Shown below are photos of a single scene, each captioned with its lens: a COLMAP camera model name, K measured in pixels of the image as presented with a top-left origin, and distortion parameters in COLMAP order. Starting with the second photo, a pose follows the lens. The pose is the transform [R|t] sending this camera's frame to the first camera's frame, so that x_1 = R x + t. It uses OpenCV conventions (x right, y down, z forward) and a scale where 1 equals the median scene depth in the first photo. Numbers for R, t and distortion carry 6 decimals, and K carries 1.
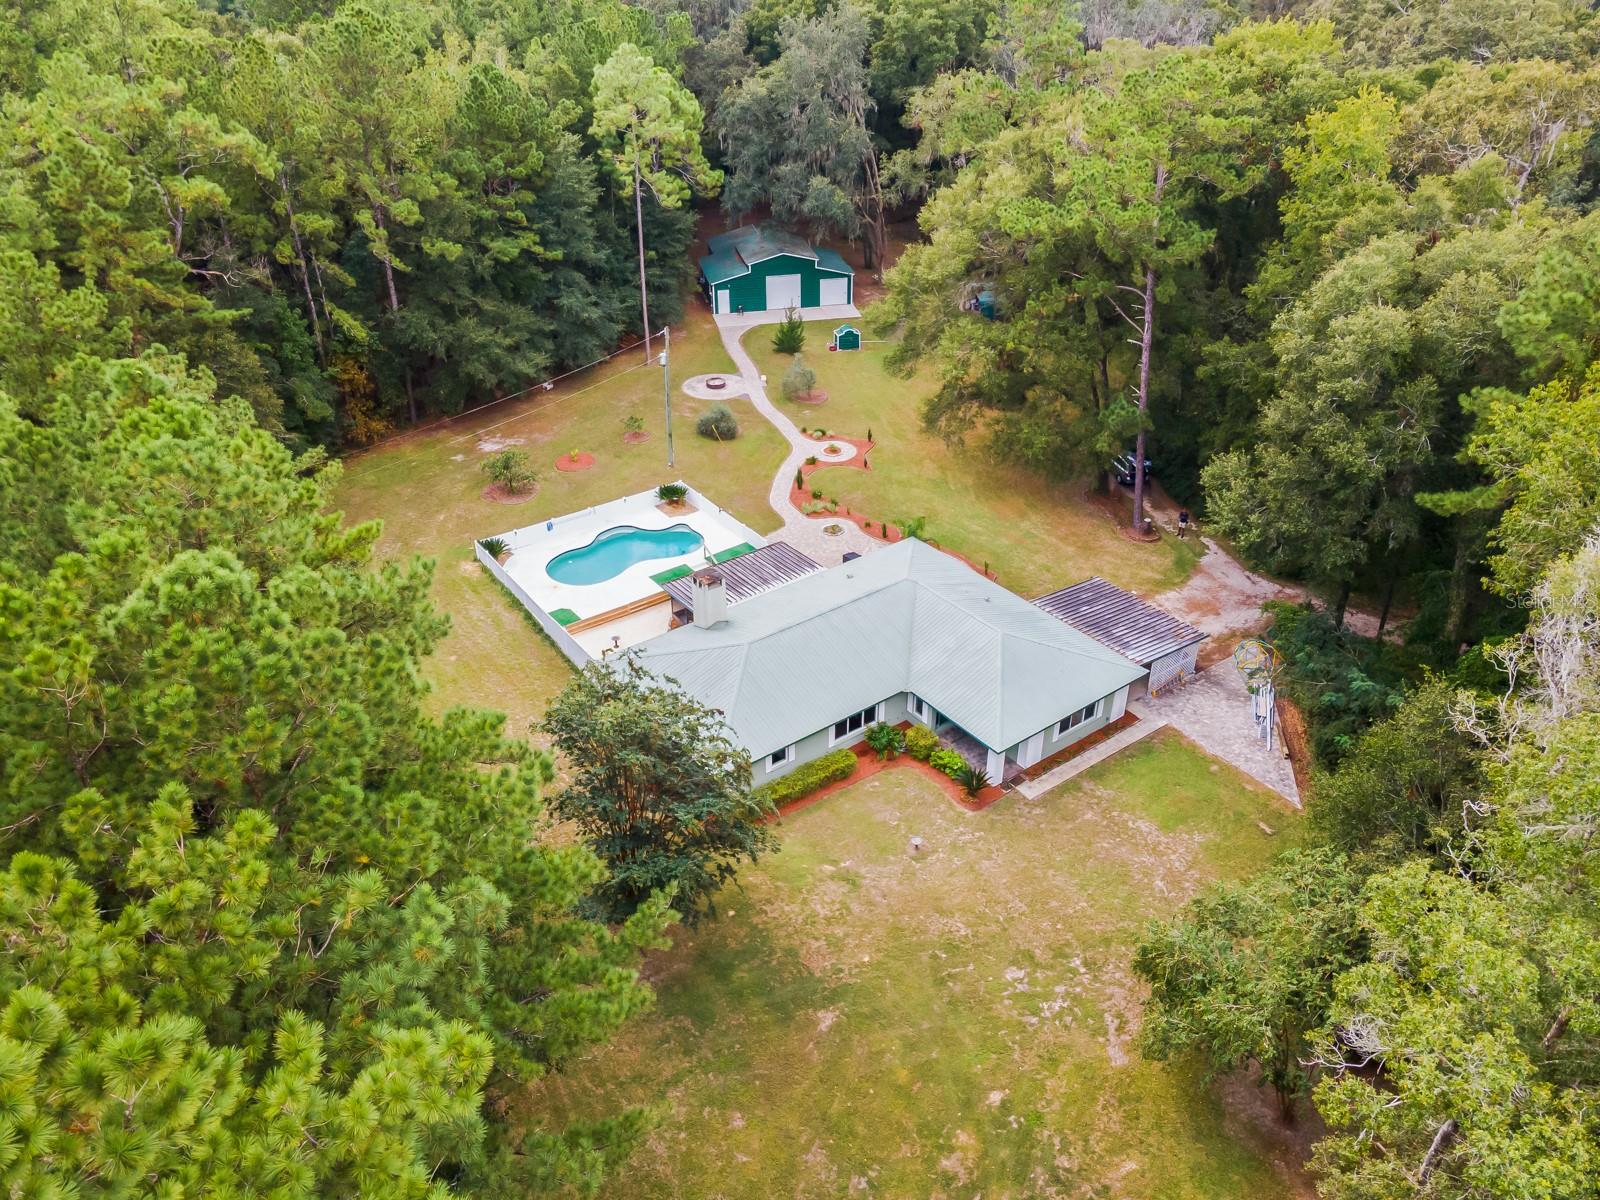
lens RADIAL K [[1170.6, 0, 800.0], [0, 1170.6, 600.0], [0, 0, 1]] dist [0.003167, 0.070038]
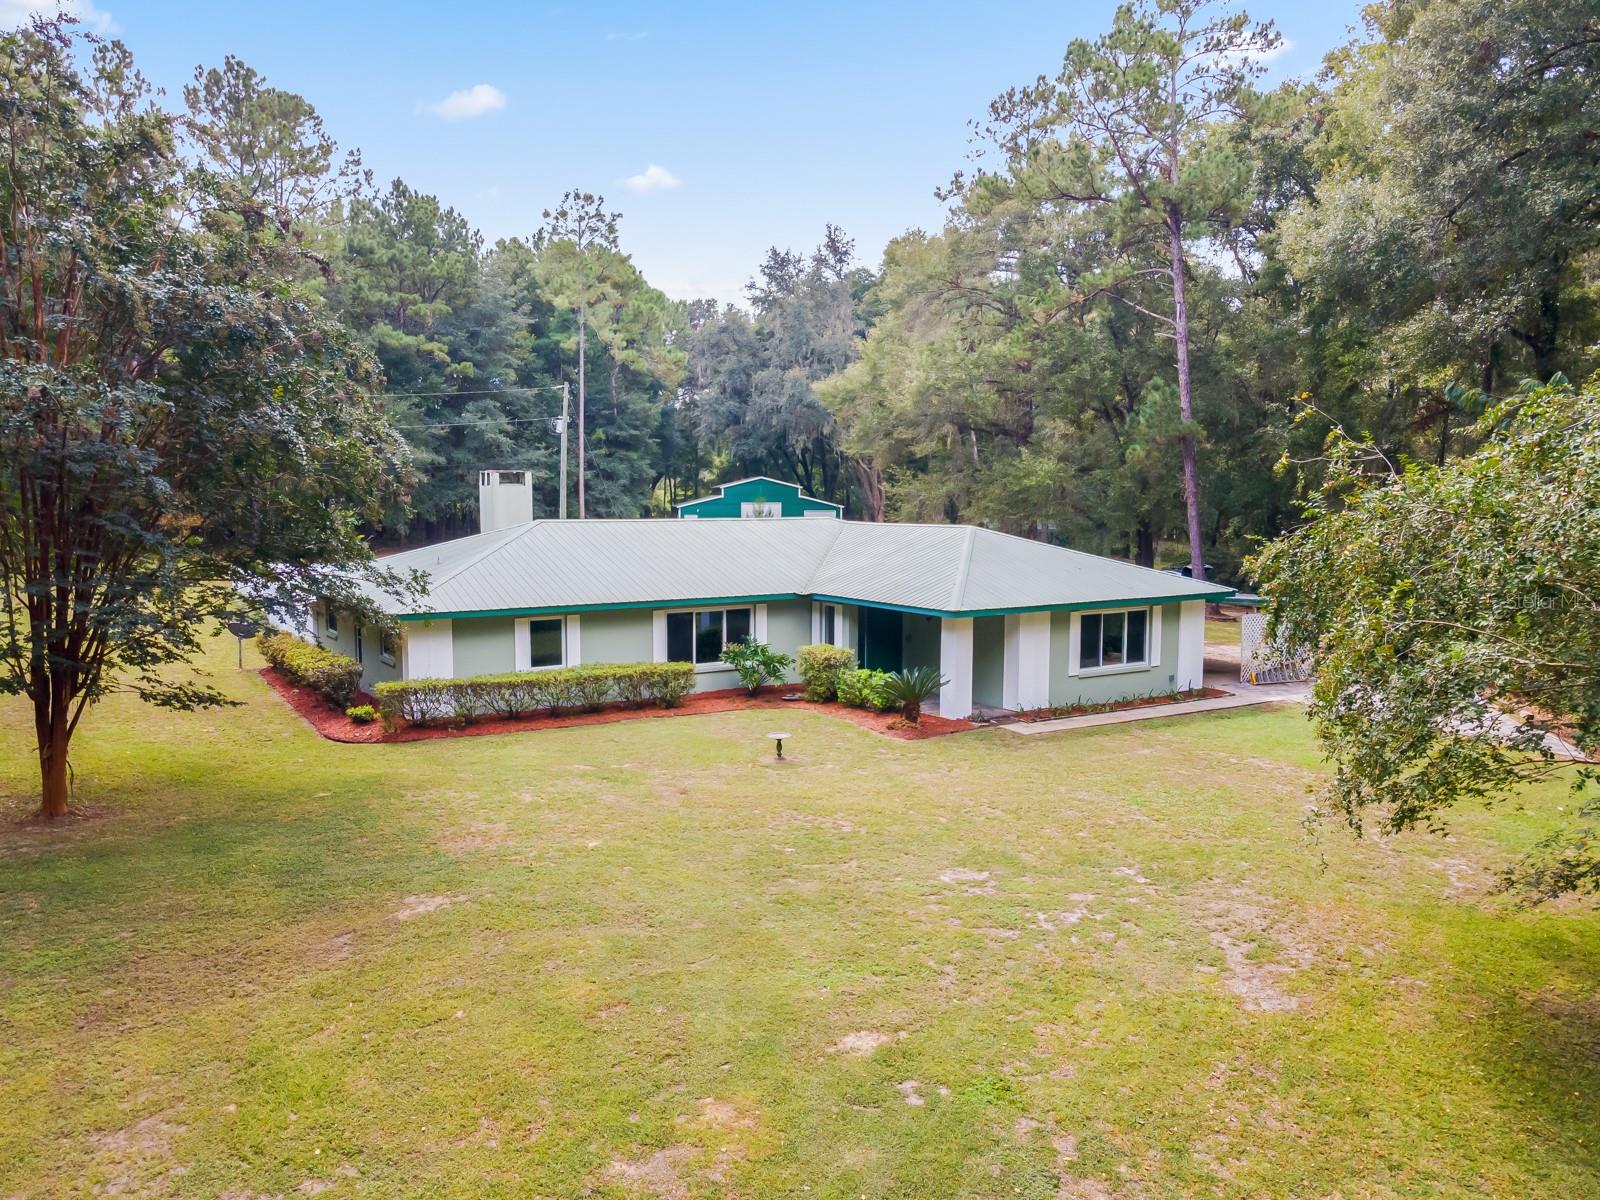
lens RADIAL K [[1170.6, 0, 800.0], [0, 1170.6, 600.0], [0, 0, 1]] dist [0.003167, 0.070038]
pose [[0.998405, 0.013918, -0.054722, 0.094513], [-0.036923, 0.894144, -0.446255, 0.260407], [0.042718, 0.447564, 0.893231, 0.388829]]
